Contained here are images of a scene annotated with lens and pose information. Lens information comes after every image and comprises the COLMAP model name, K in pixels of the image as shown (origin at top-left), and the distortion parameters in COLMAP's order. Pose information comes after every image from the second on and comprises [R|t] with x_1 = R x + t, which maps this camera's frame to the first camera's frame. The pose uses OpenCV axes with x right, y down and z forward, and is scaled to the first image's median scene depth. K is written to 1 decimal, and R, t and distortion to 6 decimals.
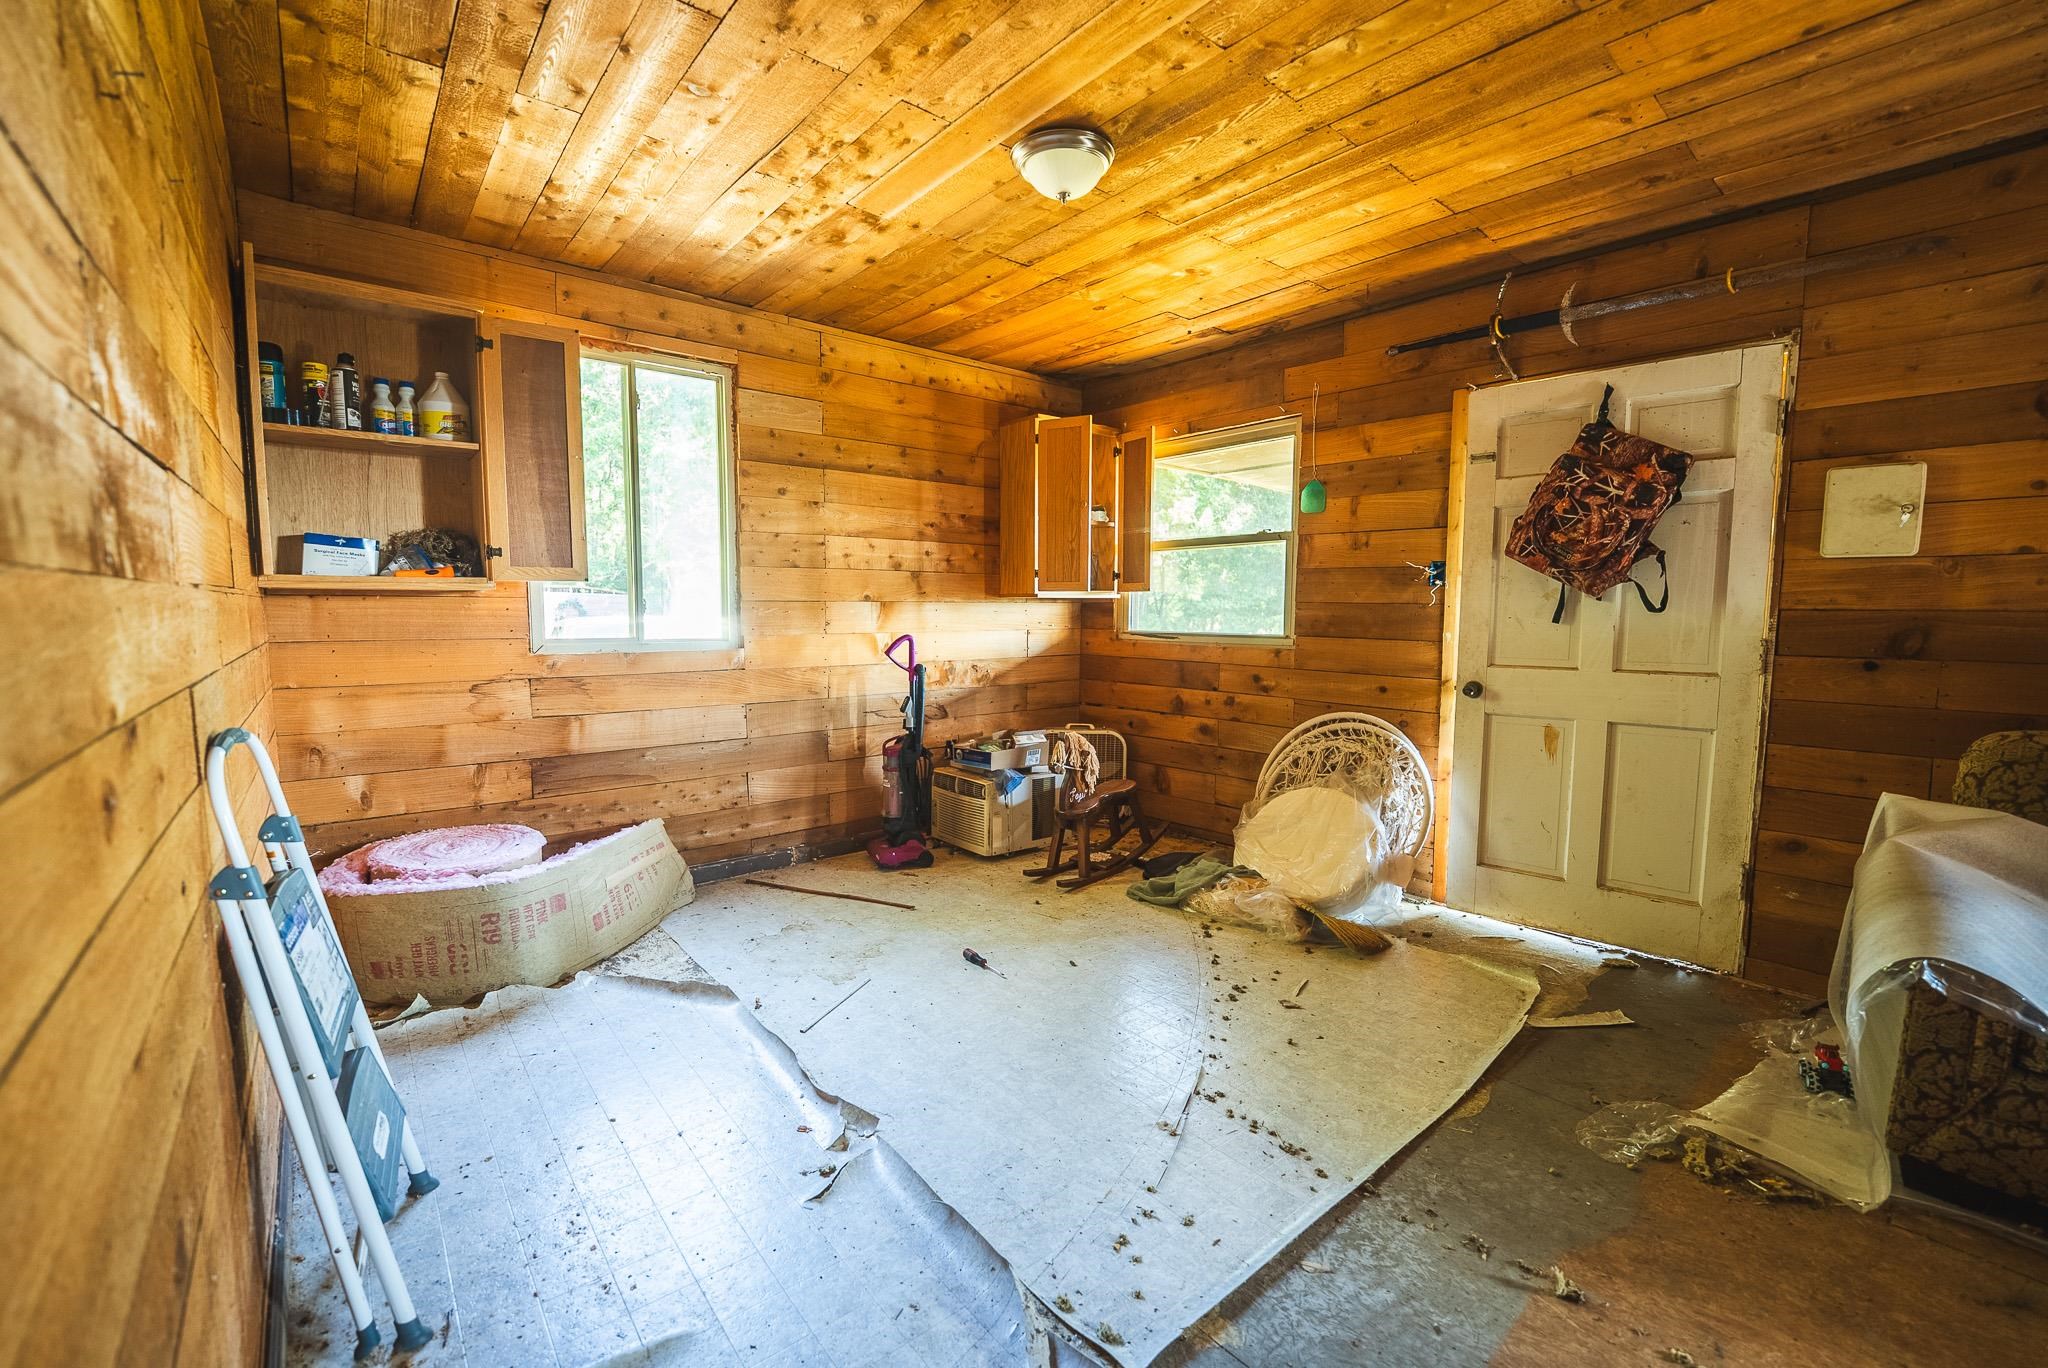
lens RADIAL K [[845.2, 0, 1028.6], [0, 845.2, 687.0], [0, 0, 1]] dist [-0.027796, 0.001257]
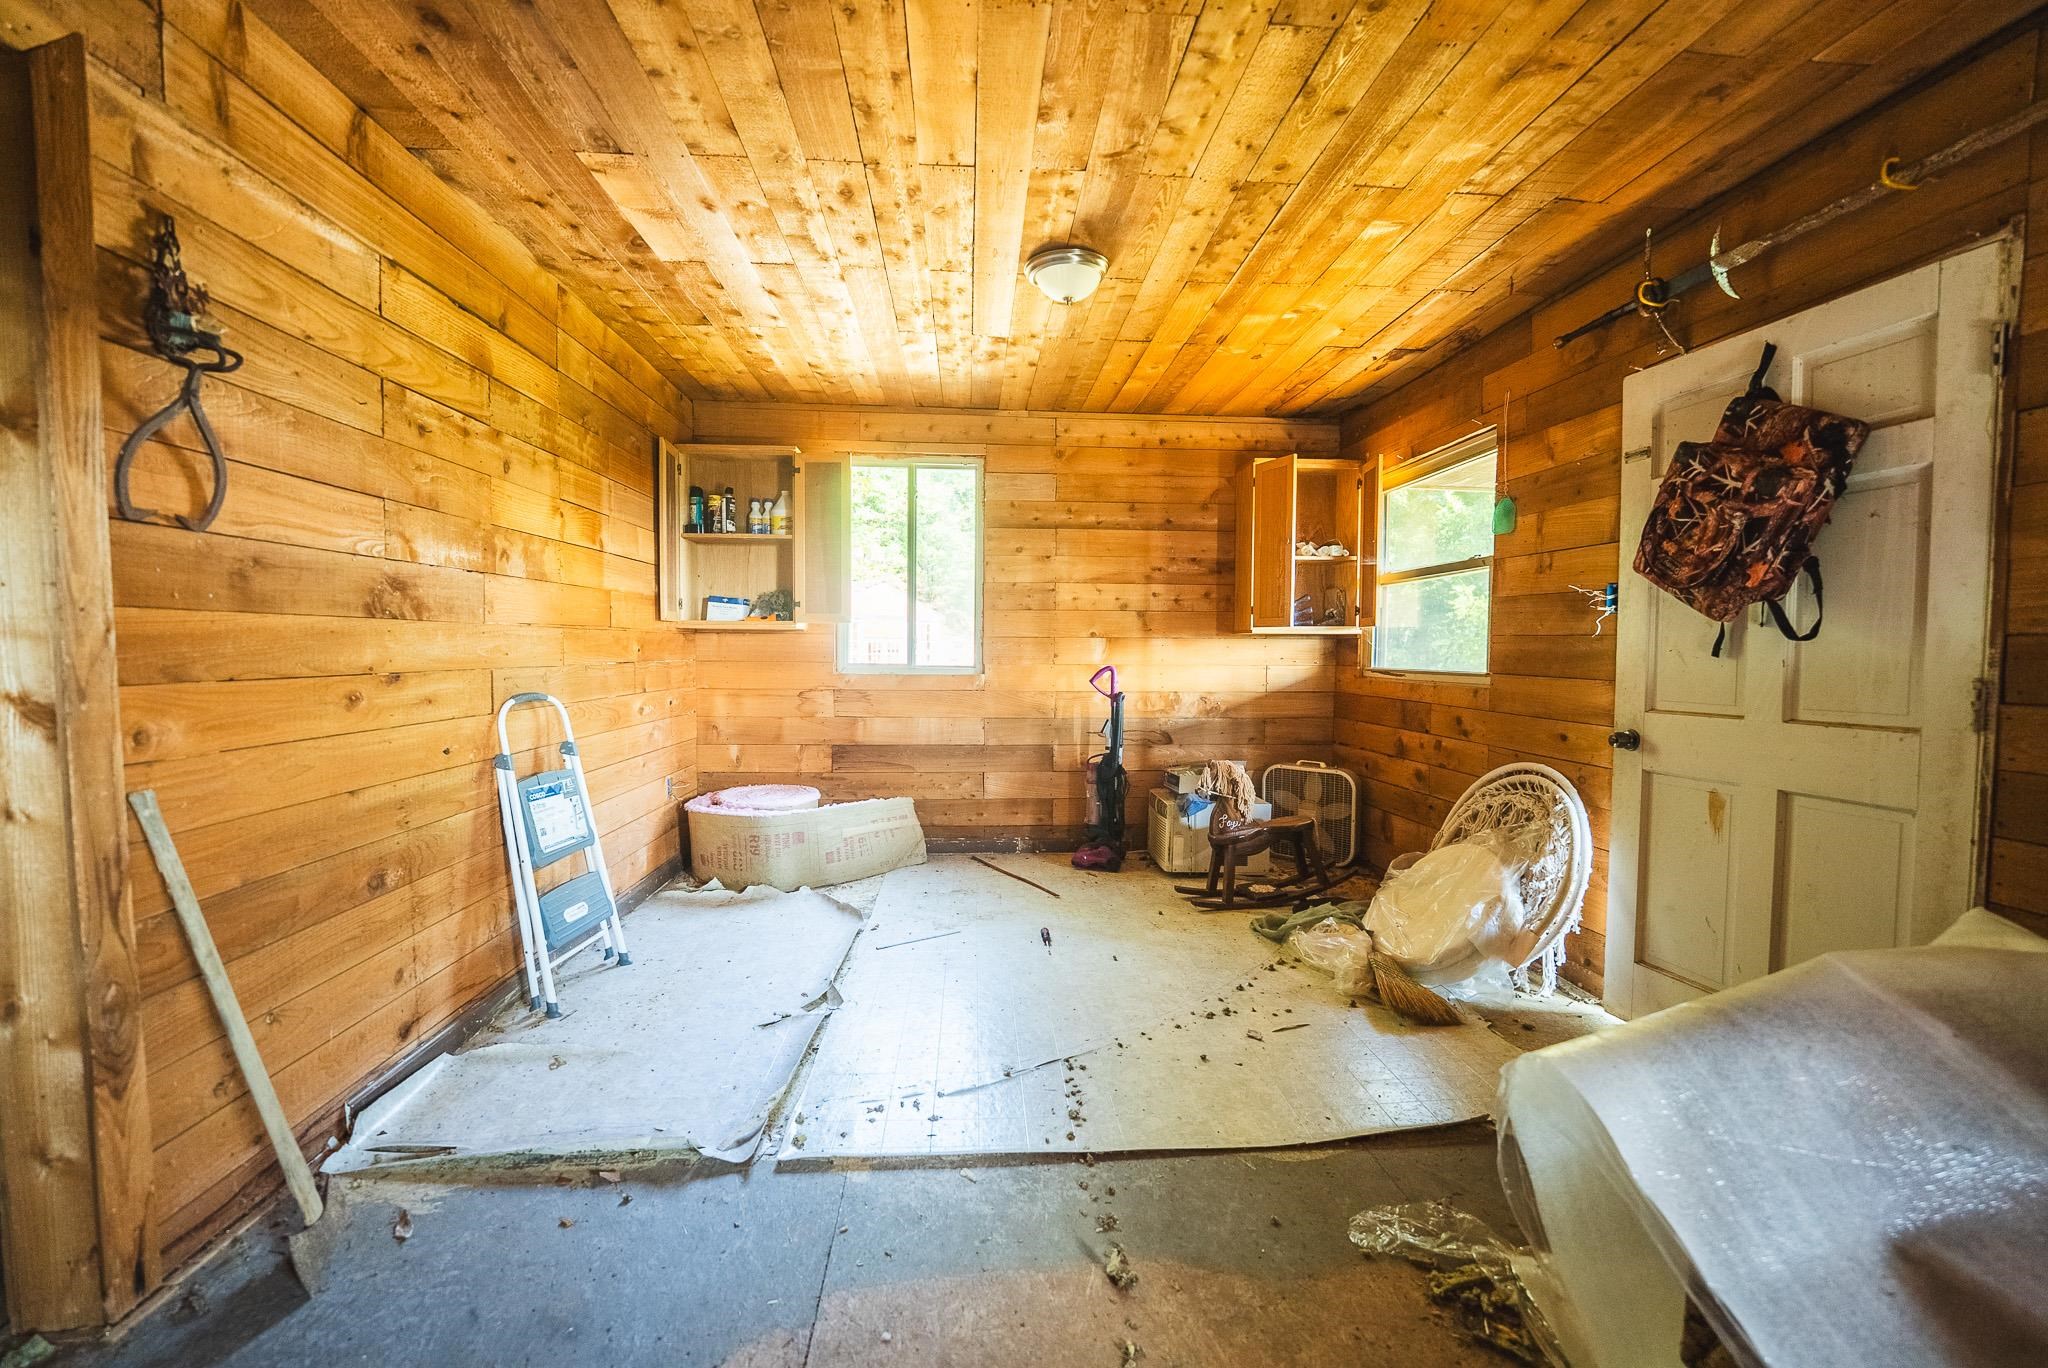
lens RADIAL K [[845.2, 0, 1031.6], [0, 845.2, 685.5], [0, 0, 1]] dist [-0.027796, 0.001257]
pose [[0.806149, 0.027646, -0.591067, 0.558505], [-0.059548, 0.997627, -0.034554, 0.013291], [0.588709, 0.063052, 0.805882, 0.015739]]
